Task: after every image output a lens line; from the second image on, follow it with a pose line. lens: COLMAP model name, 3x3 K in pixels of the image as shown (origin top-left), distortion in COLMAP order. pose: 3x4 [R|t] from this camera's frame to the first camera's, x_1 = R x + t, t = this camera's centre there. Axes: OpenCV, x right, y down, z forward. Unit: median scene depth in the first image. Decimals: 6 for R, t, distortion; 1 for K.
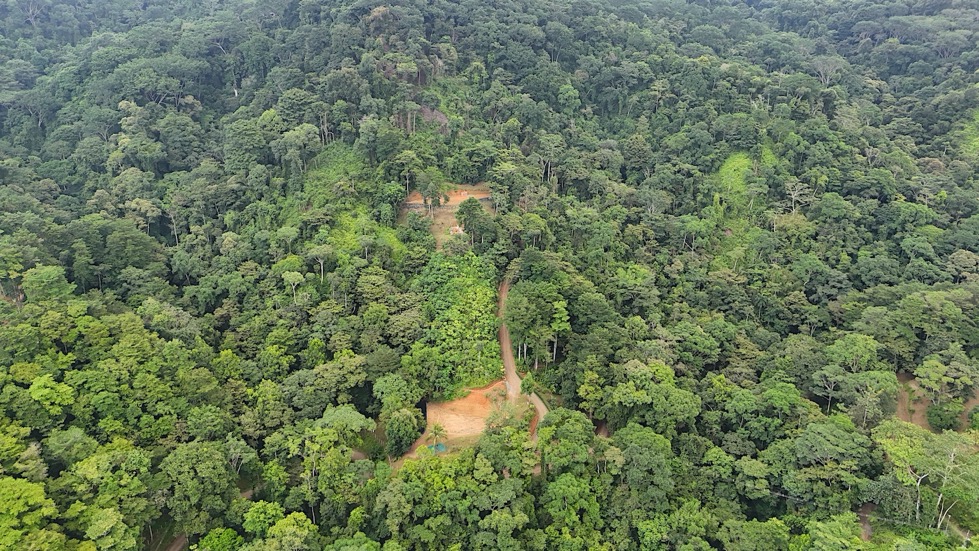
lens RADIAL K [[704.1, 0, 489.5], [0, 704.1, 275.5], [0, 0, 1]] dist [0.081753, -0.087756]
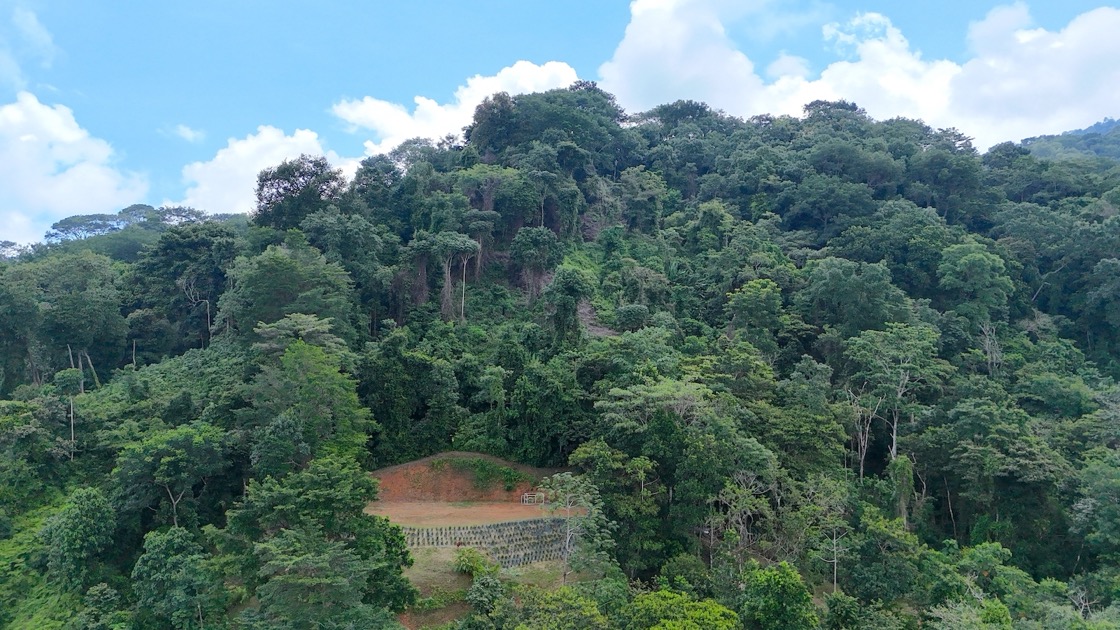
lens RADIAL K [[805.6, 0, 560.0], [0, 805.6, 315.0], [0, 0, 1]] dist [0.081753, -0.087756]
pose [[0.922803, -0.024402, -0.384498, 0.090736], [-0.132788, 0.916697, -0.376873, -0.062074], [0.361665, 0.398837, 0.842691, 0.687170]]
